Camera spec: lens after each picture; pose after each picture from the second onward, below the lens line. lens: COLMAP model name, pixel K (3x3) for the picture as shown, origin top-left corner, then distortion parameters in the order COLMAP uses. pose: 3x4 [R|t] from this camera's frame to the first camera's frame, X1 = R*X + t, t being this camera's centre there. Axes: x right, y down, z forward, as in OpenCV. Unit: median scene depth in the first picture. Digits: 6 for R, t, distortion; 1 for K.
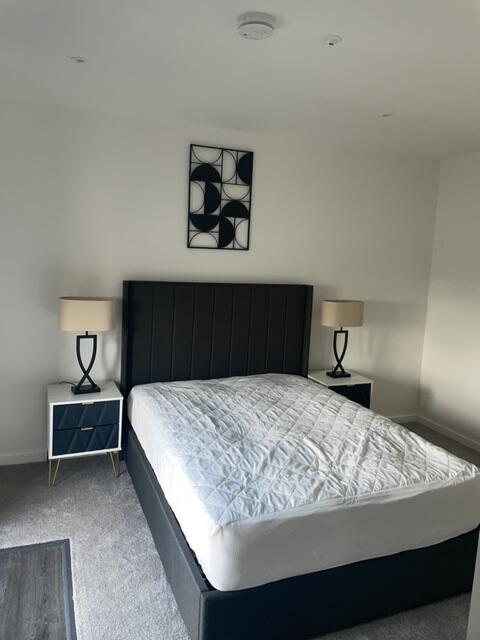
lens RADIAL K [[482.5, 0, 243.7], [0, 482.5, 311.4], [0, 0, 1]] dist [0.098331, -0.109878]
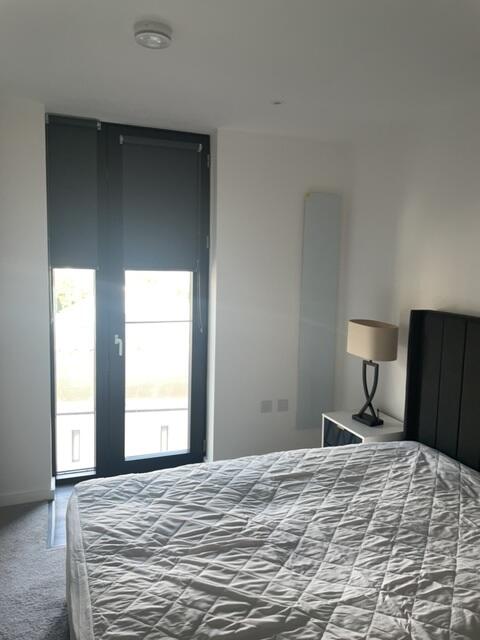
lens RADIAL K [[482.5, 0, 243.7], [0, 482.5, 311.4], [0, 0, 1]] dist [0.098331, -0.109878]
pose [[-0.039368, 0.055714, -0.997670, 0.843982], [-0.141370, 0.988091, 0.060757, -0.096432], [0.989174, 0.143432, -0.031023, 1.028443]]
